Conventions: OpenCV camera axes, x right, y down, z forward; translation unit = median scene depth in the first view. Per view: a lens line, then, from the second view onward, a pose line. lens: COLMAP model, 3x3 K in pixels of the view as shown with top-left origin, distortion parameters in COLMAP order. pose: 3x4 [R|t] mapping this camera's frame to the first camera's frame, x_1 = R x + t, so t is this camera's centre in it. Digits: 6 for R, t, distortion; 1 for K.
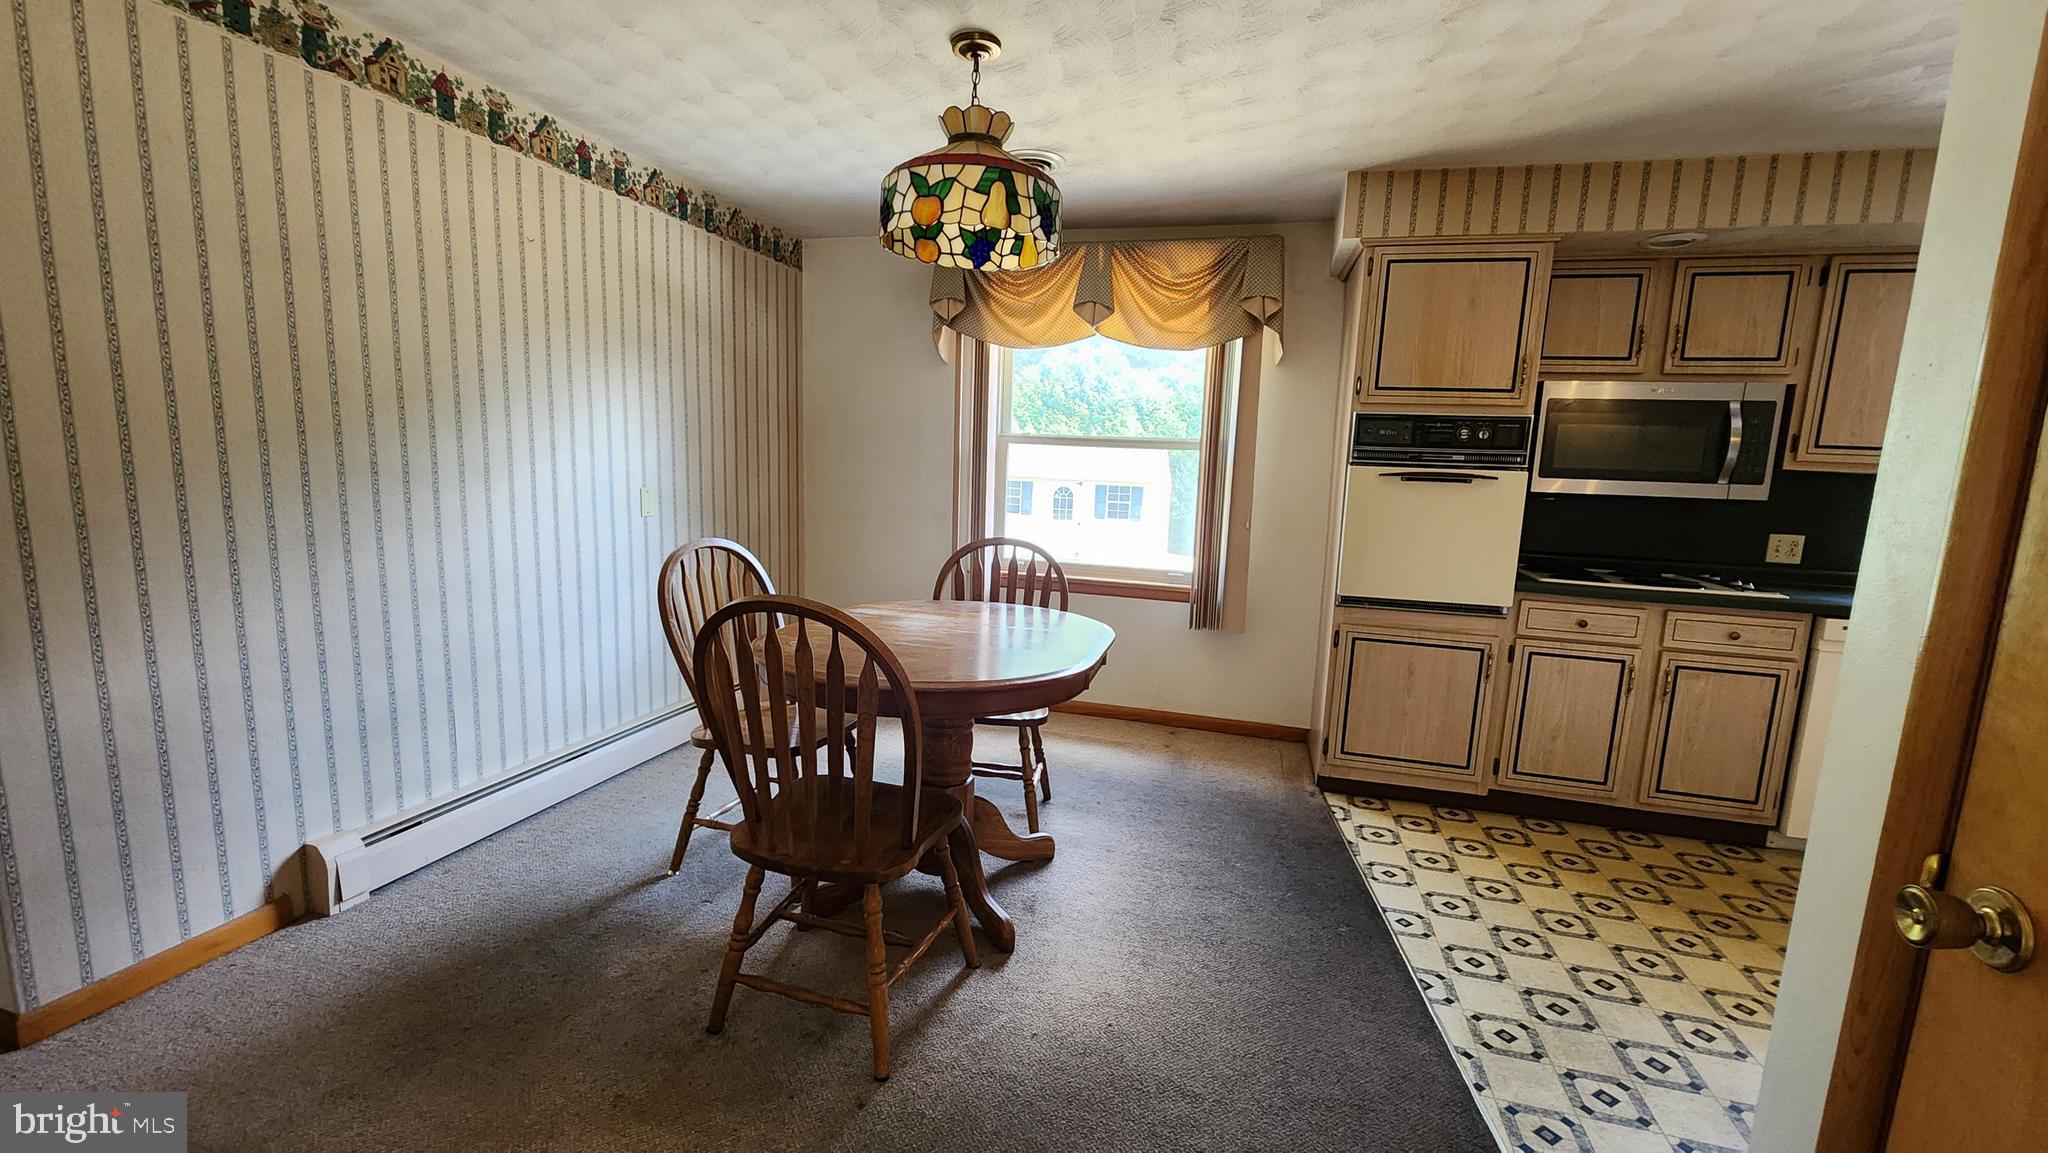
lens RADIAL K [[843.5, 0, 1027.1], [0, 843.5, 588.1], [0, 0, 1]] dist [-0.000290, -0.001973]
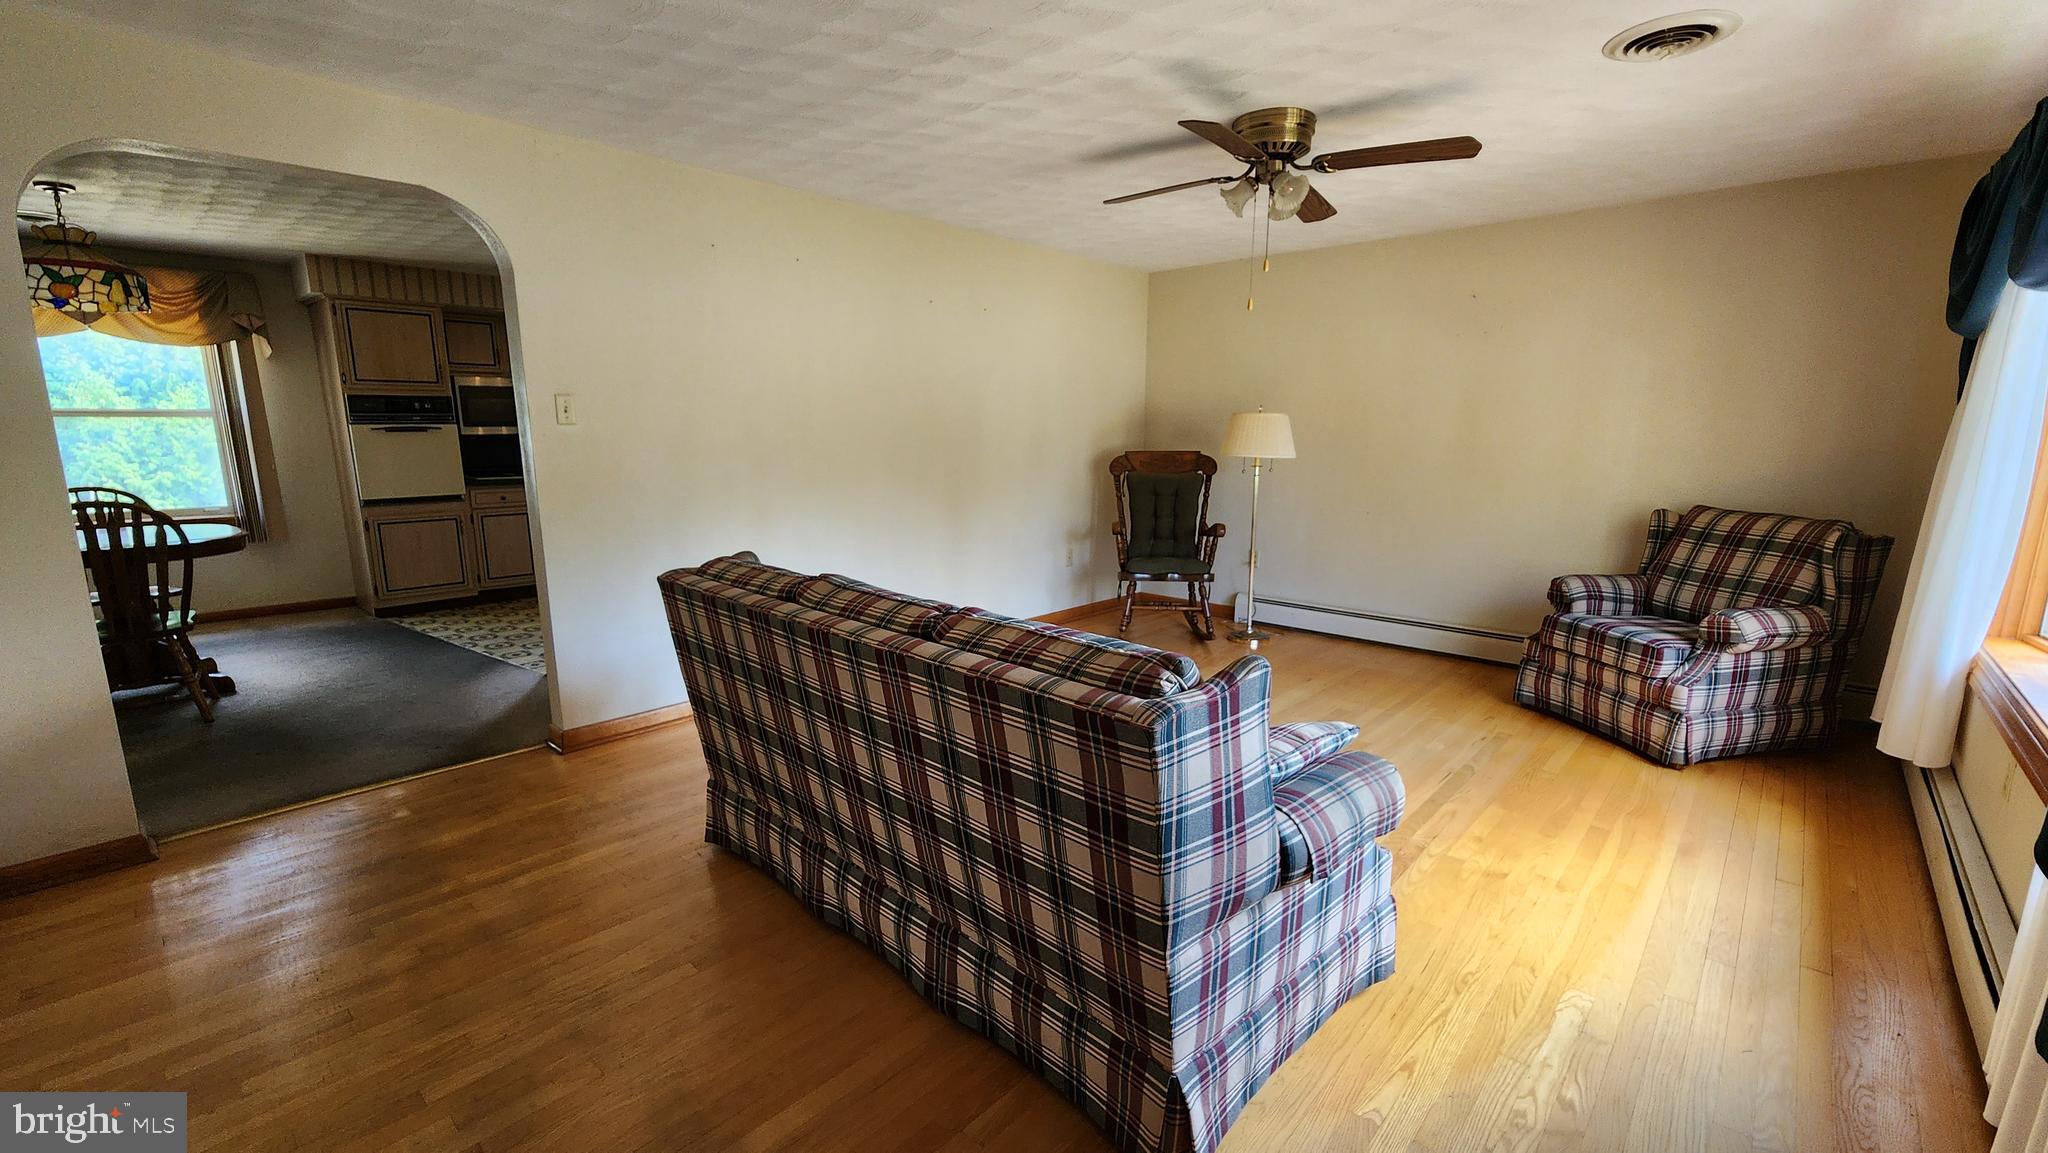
lens RADIAL K [[843.5, 0, 1012.5], [0, 843.5, 585.1], [0, 0, 1]] dist [-0.000290, -0.001973]
pose [[0.461688, -0.206304, 0.862718, -0.593662], [0.156522, 0.976265, 0.149693, 0.140194], [-0.873124, 0.065923, 0.483021, -1.080382]]
